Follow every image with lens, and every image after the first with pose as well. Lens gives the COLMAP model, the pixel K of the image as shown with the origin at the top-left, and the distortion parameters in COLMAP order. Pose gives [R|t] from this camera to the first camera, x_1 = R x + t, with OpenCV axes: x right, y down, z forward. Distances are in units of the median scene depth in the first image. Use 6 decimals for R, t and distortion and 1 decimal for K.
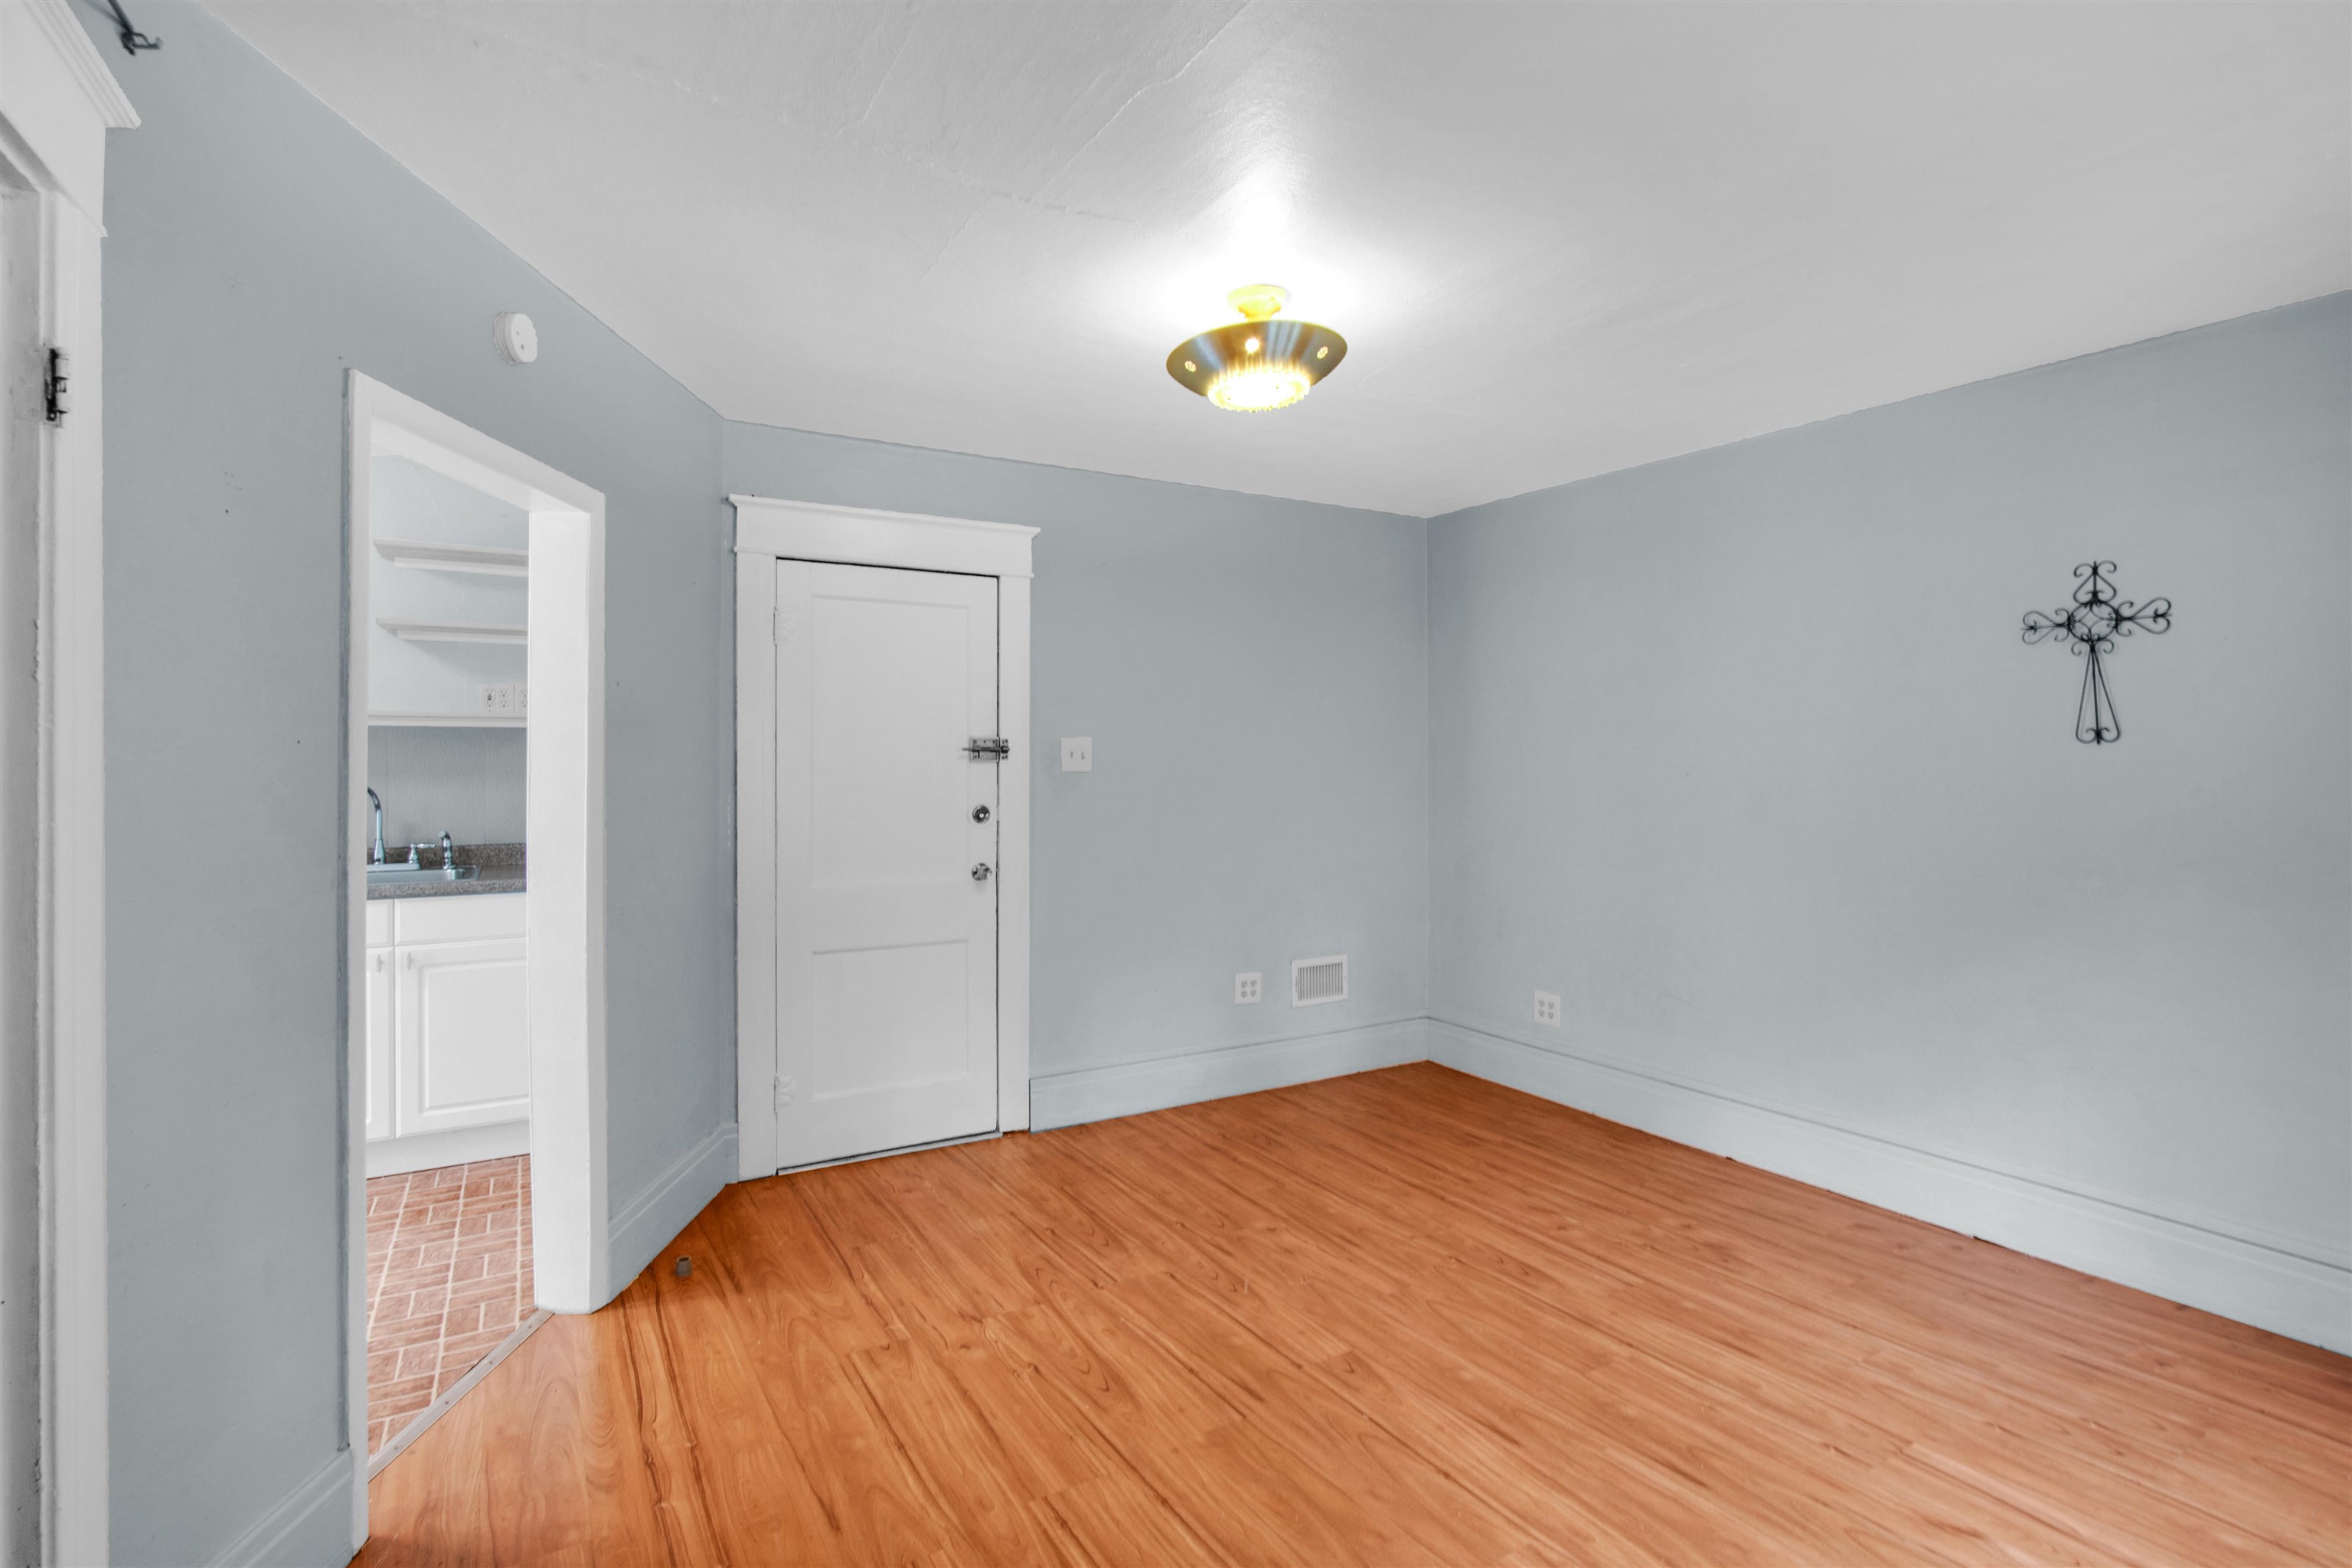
lens RADIAL K [[1132.9, 0, 1169.1], [0, 1132.9, 777.0], [0, 0, 1]] dist [-0.002539, -0.000366]
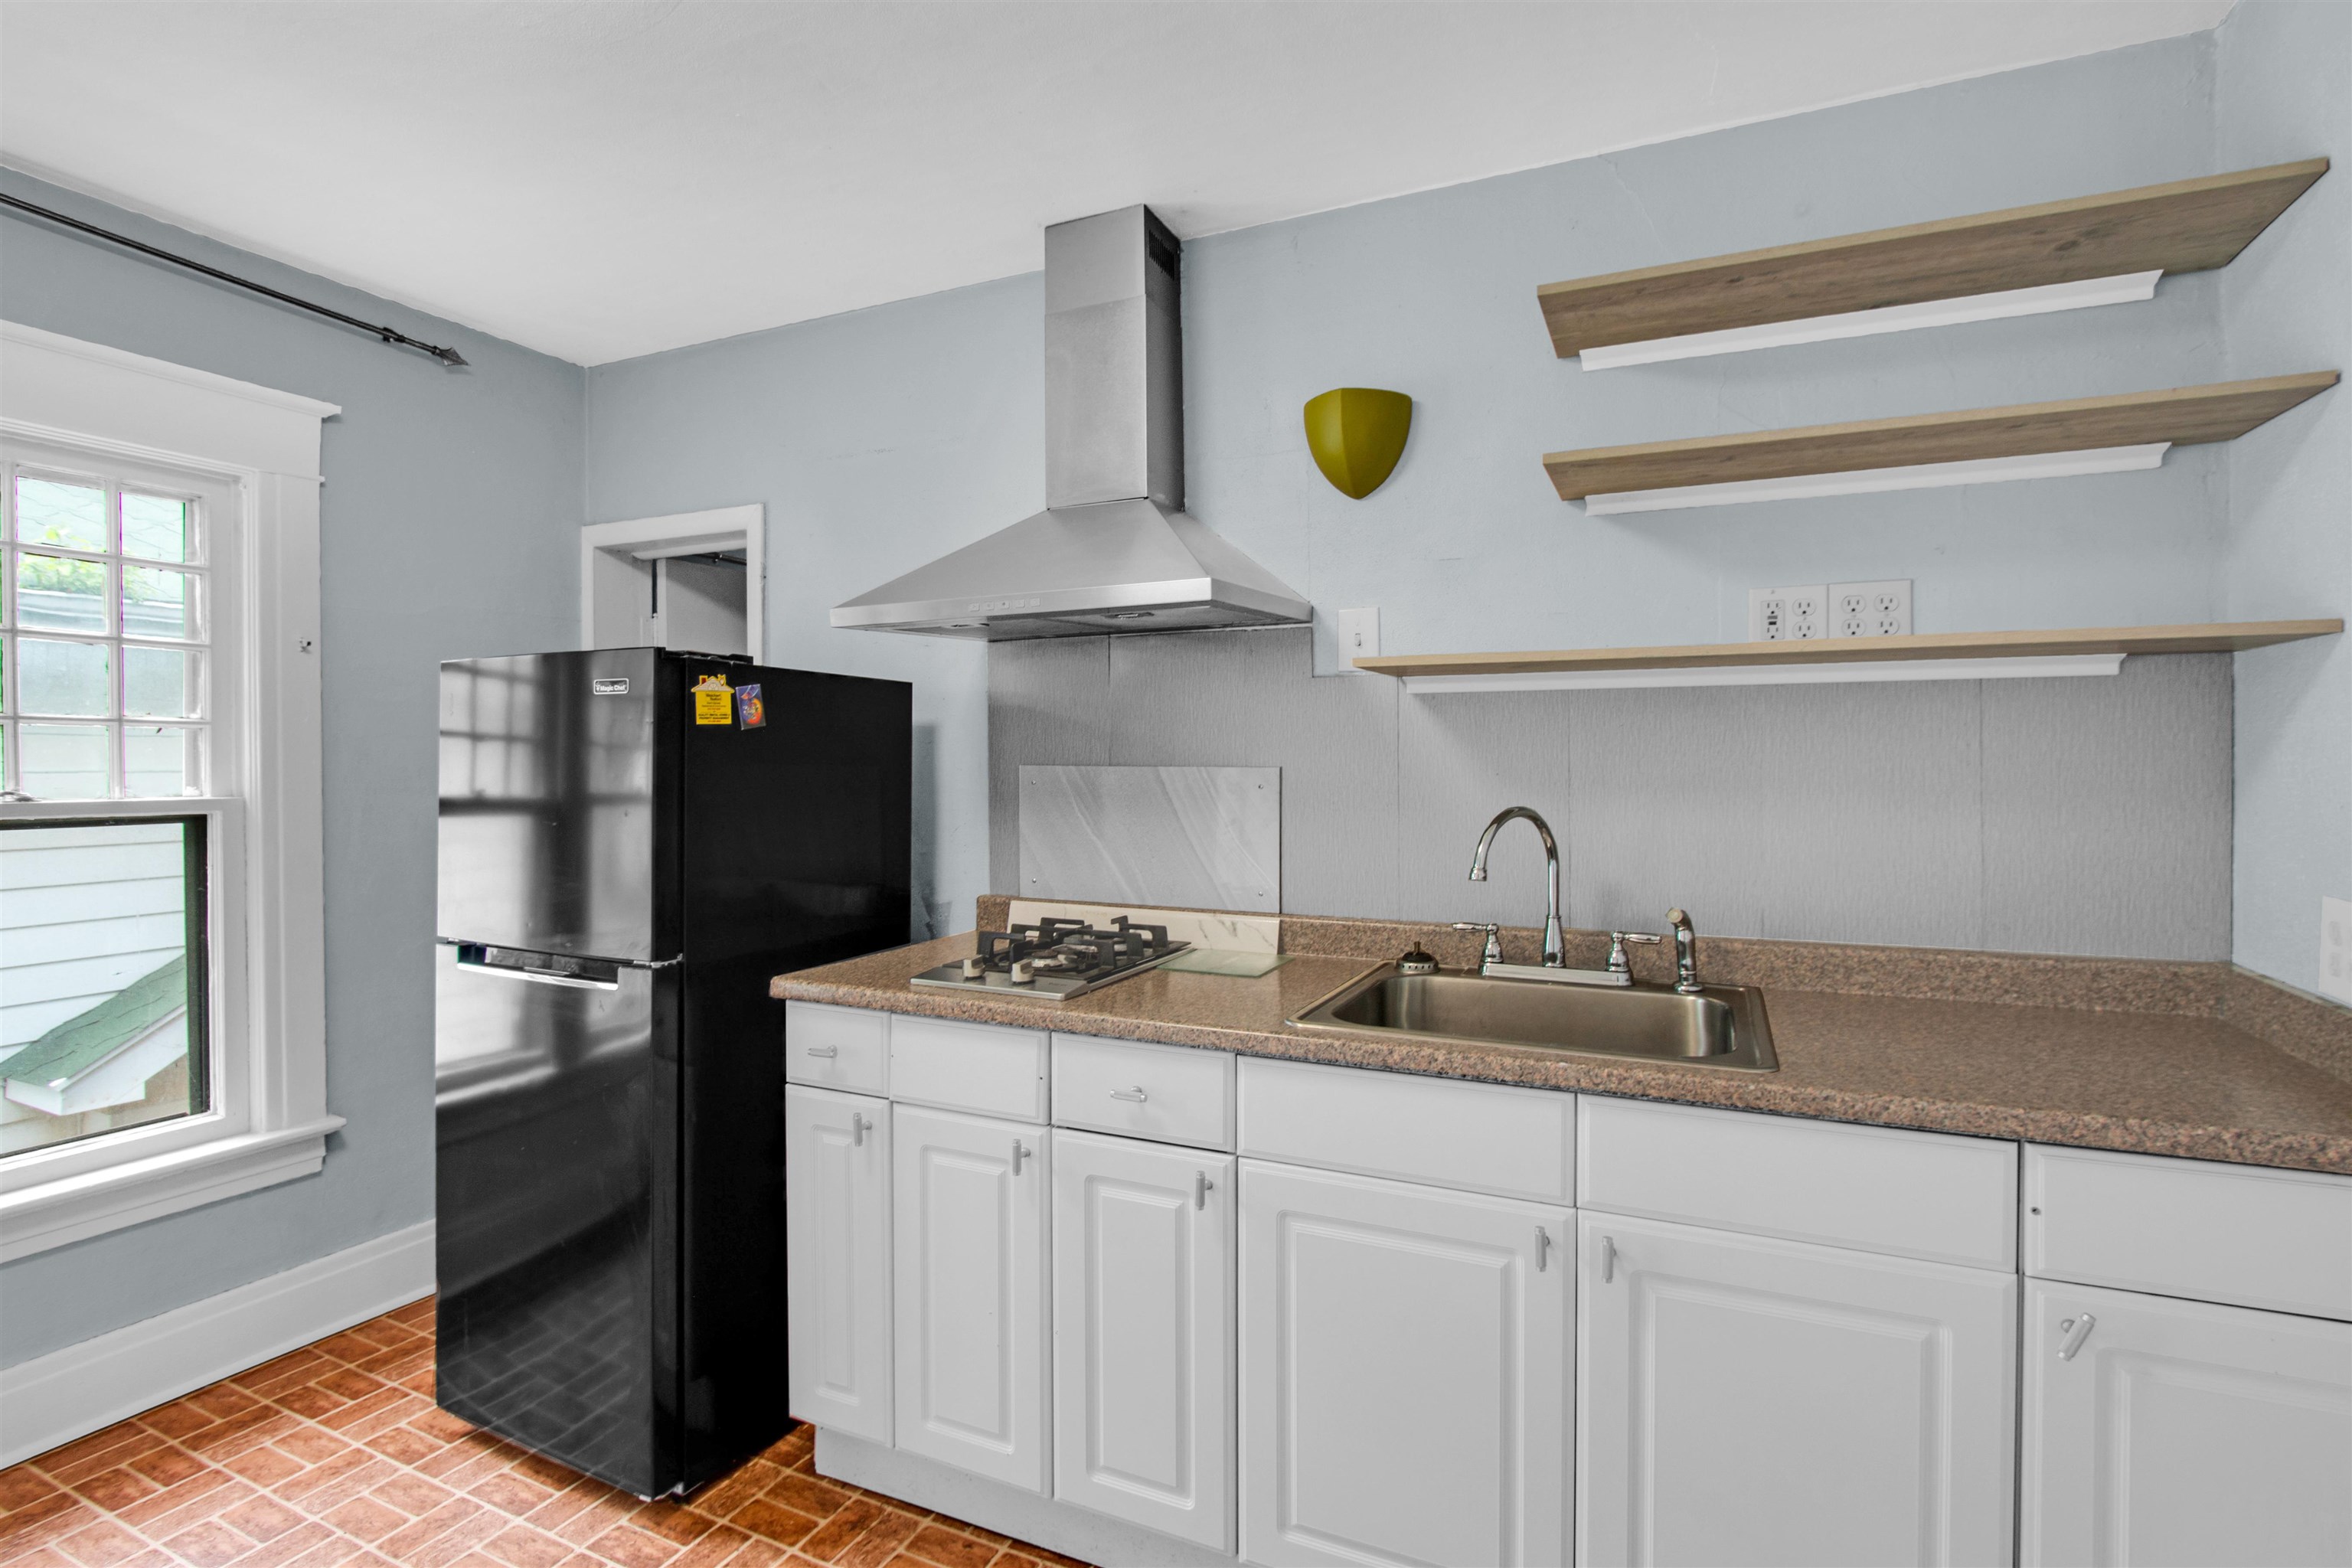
lens RADIAL K [[1132.9, 0, 1171.0], [0, 1132.9, 780.4], [0, 0, 1]] dist [-0.002539, -0.000366]
pose [[0.577629, 0.008371, -0.816257, -0.642651], [-0.007894, 0.999958, 0.004668, -0.007212], [0.816261, 0.003747, 0.577670, 0.946081]]
